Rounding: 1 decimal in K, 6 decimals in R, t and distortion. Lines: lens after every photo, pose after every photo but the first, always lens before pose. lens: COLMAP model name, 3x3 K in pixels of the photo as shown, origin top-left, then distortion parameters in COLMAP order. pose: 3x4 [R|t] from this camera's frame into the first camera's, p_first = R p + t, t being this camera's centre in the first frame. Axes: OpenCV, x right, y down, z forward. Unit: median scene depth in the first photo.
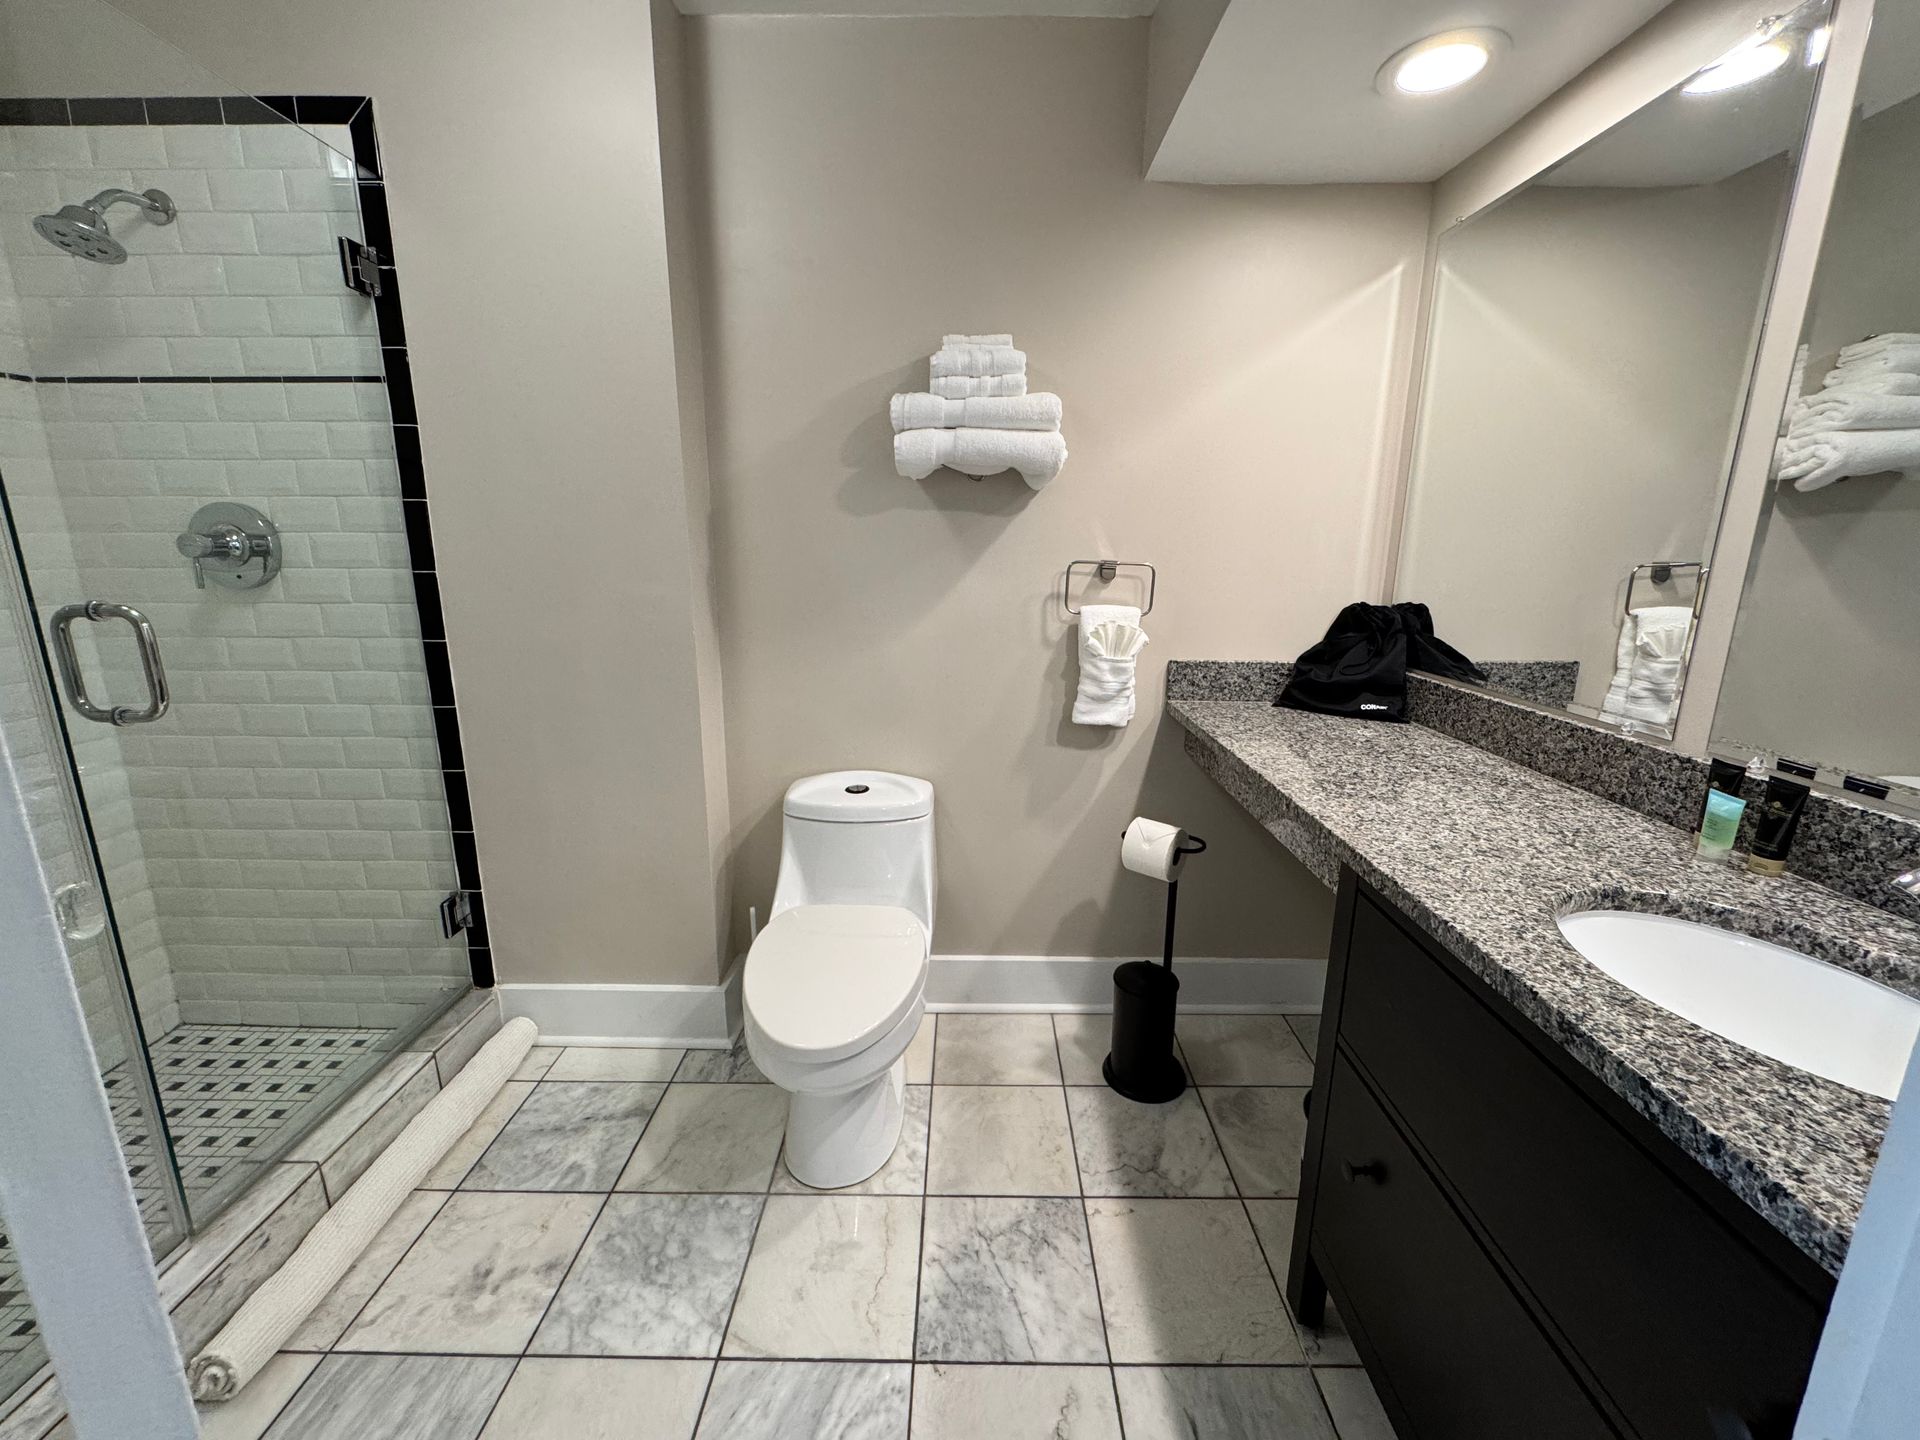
lens RADIAL K [[789.1, 0, 960.6], [0, 789.1, 718.3], [0, 0, 1]] dist [0.002356, -0.001020]
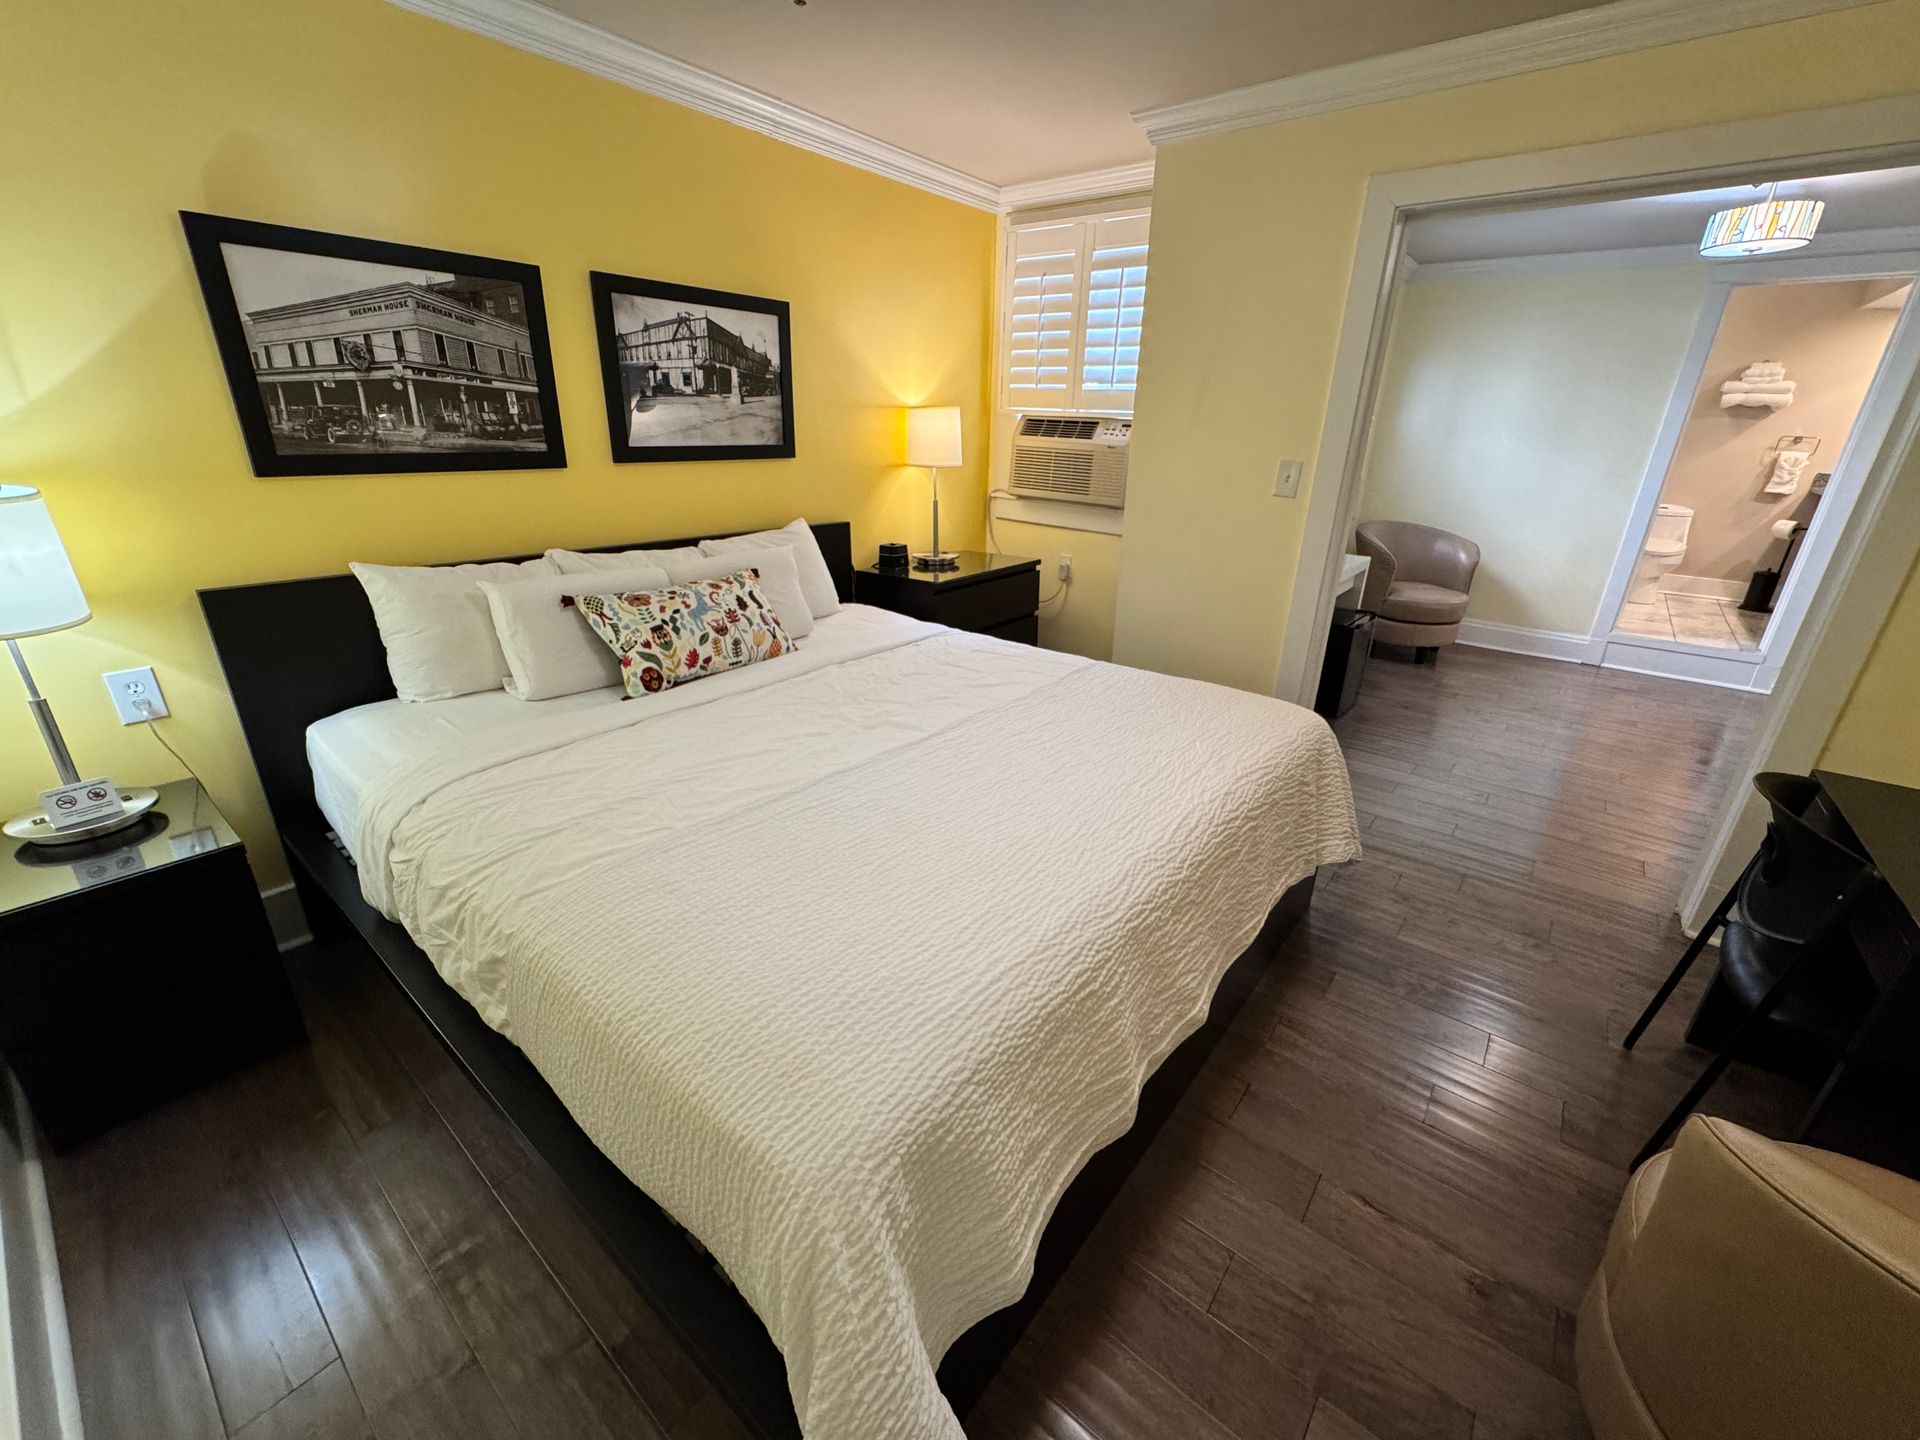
lens RADIAL K [[789.1, 0, 945.7], [0, 789.1, 703.5], [0, 0, 1]] dist [0.002356, -0.001020]
pose [[0.778064, 0.247100, -0.577544, -0.360396], [-0.171207, 0.967995, 0.183505, 0.799494], [0.604404, -0.043899, 0.795468, -3.453181]]
